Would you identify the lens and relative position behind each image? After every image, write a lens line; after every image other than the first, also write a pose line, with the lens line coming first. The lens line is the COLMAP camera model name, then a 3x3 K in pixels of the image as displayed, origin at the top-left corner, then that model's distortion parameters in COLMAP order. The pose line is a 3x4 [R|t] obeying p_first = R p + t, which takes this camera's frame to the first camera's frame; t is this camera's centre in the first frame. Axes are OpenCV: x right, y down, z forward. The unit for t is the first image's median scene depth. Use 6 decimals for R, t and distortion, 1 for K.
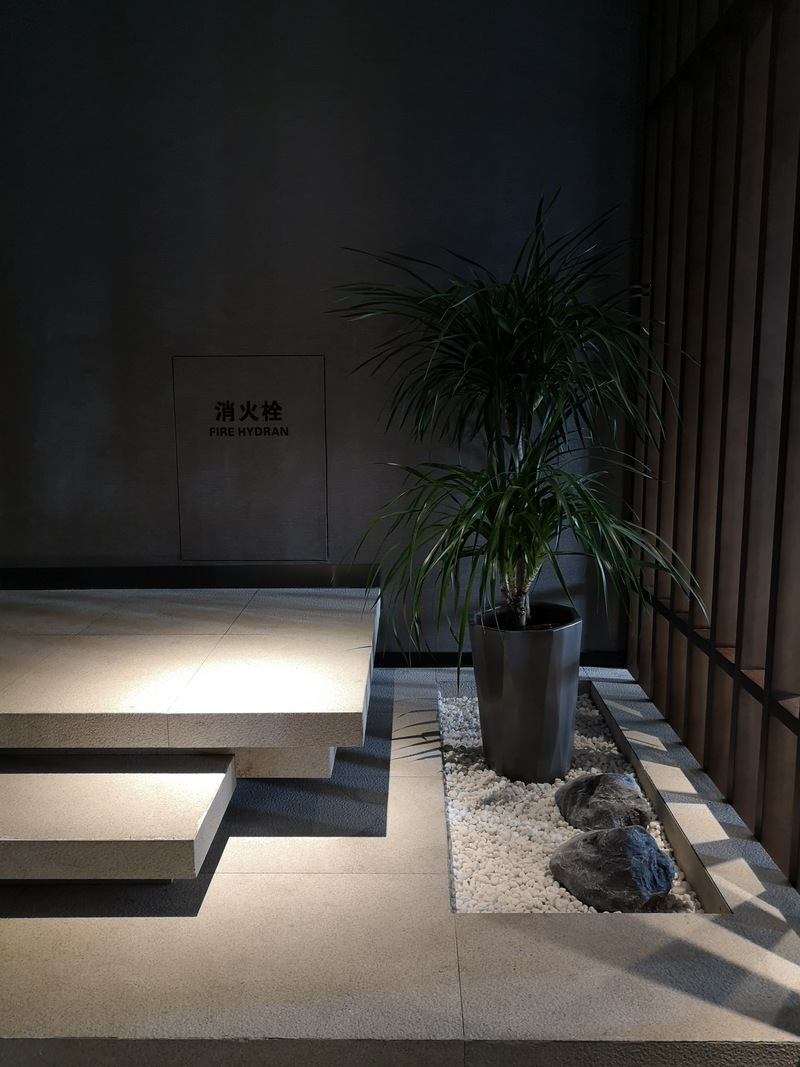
lens RADIAL K [[846.5, 0, 400.0], [0, 846.5, 533.5], [0, 0, 1]] dist [0.003188, -0.001366]
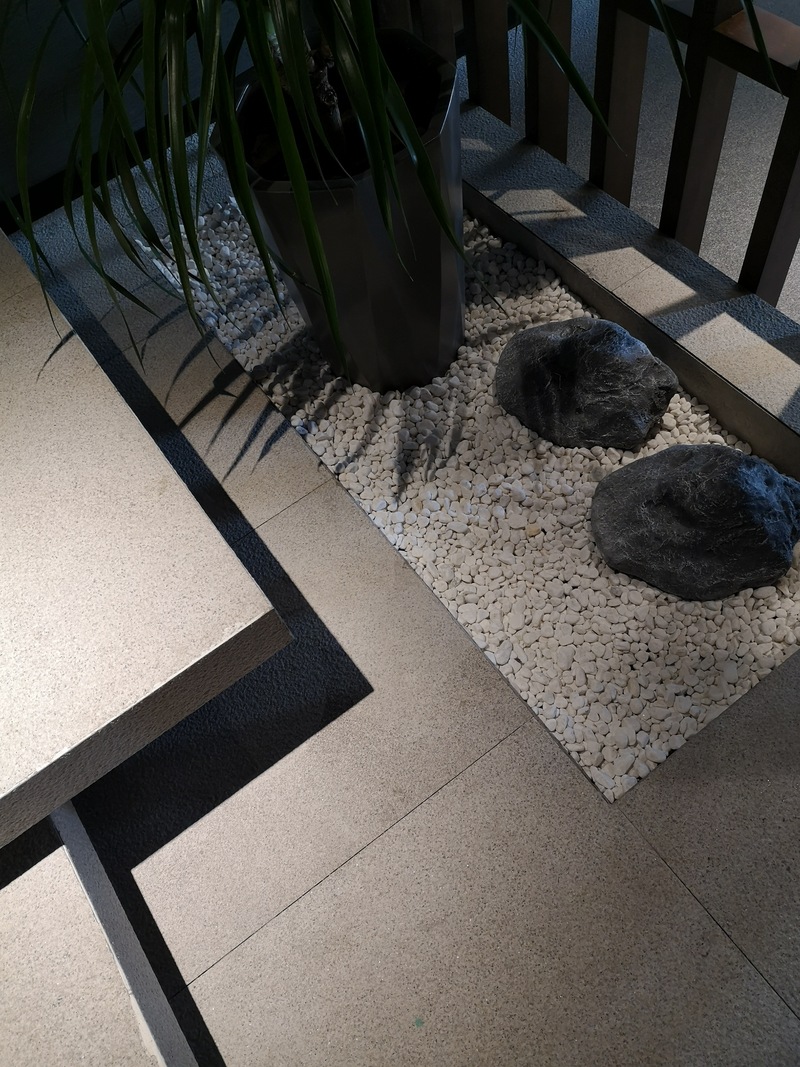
lens RADIAL K [[846.5, 0, 400.0], [0, 846.5, 533.5], [0, 0, 1]] dist [0.003188, -0.001366]
pose [[0.798839, -0.565178, 0.205985, -0.052813], [0.231482, 0.604878, 0.761931, -0.110905], [-0.555222, -0.560978, 0.614029, 0.624299]]
